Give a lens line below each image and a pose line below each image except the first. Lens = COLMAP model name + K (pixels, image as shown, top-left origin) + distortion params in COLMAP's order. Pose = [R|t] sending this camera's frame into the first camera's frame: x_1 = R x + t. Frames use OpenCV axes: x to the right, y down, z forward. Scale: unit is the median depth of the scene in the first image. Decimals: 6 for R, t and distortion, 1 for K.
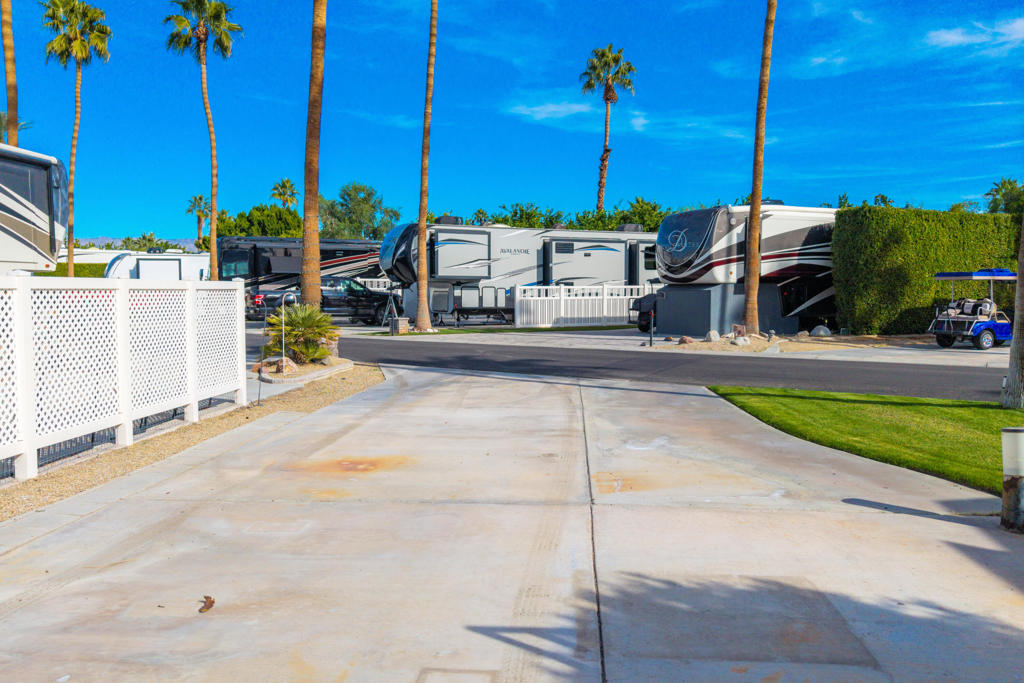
lens RADIAL K [[817.5, 0, 503.6], [0, 817.5, 351.0], [0, 0, 1]] dist [0.035757, -0.046826]
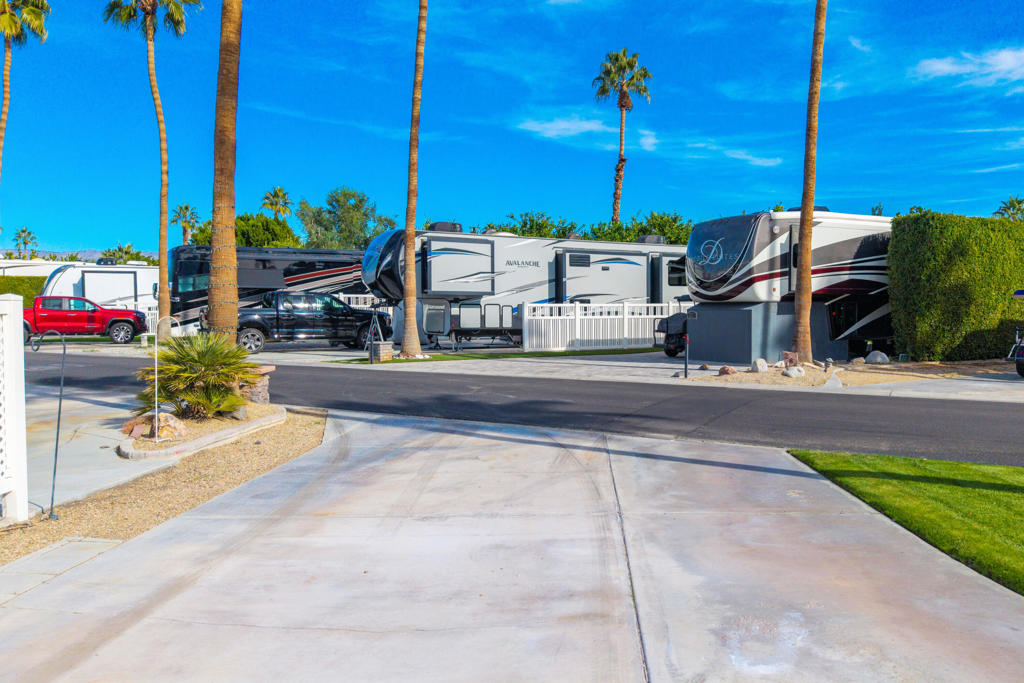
lens RADIAL K [[817.5, 0, 594.9], [0, 817.5, 362.9], [0, 0, 1]] dist [0.035757, -0.046826]
pose [[0.995396, -0.005319, 0.095695, 0.009301], [0.005862, 0.999968, -0.005398, -0.015701], [-0.095664, 0.005934, 0.995396, 0.173311]]
